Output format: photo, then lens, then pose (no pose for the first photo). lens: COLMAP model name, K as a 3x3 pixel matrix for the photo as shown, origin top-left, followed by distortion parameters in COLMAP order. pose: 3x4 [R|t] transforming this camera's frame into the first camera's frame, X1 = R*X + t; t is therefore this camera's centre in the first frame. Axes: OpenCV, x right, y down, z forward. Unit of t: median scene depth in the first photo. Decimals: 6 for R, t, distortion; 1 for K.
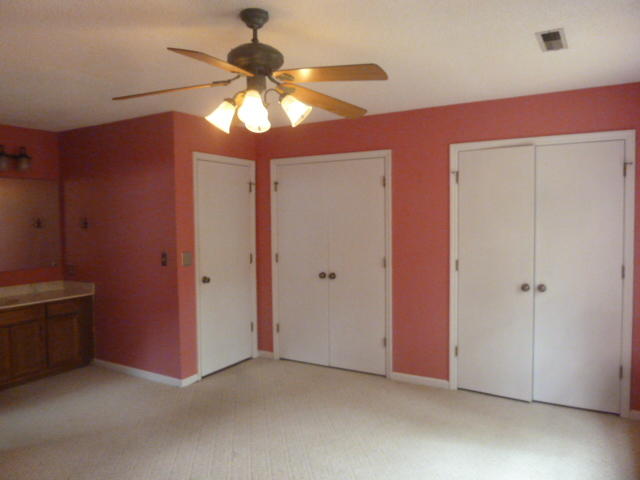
lens RADIAL K [[479.8, 0, 320.4], [0, 479.8, 242.5], [0, 0, 1]] dist [-0.043105, 0.016551]
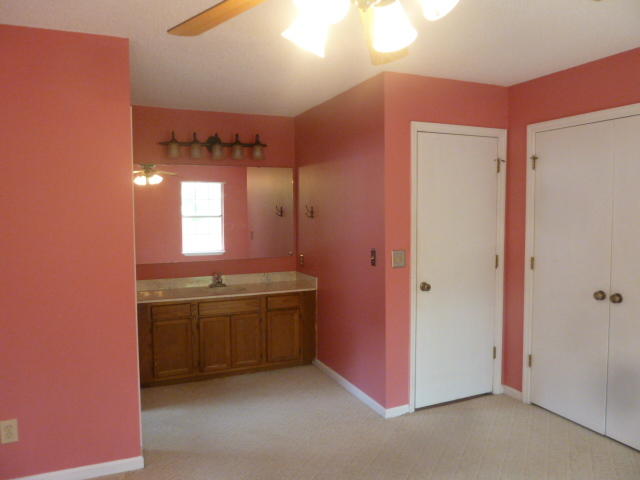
lens RADIAL K [[479.8, 0, 320.2], [0, 479.8, 241.5], [0, 0, 1]] dist [-0.043105, 0.016551]
pose [[0.812176, 0.042664, -0.581850, 0.067133], [-0.030554, 0.999064, 0.030607, -0.013355], [0.582612, -0.007081, 0.812720, 0.257132]]
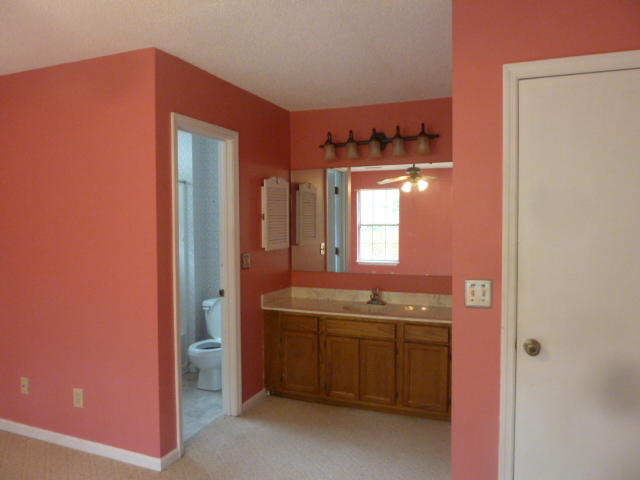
lens RADIAL K [[479.8, 0, 319.2], [0, 479.8, 241.6], [0, 0, 1]] dist [-0.043105, 0.016551]
pose [[0.148886, 0.052319, -0.987469, 0.154558], [-0.048130, 0.997799, 0.045610, -0.029550], [0.987682, 0.040736, 0.151077, 0.696594]]
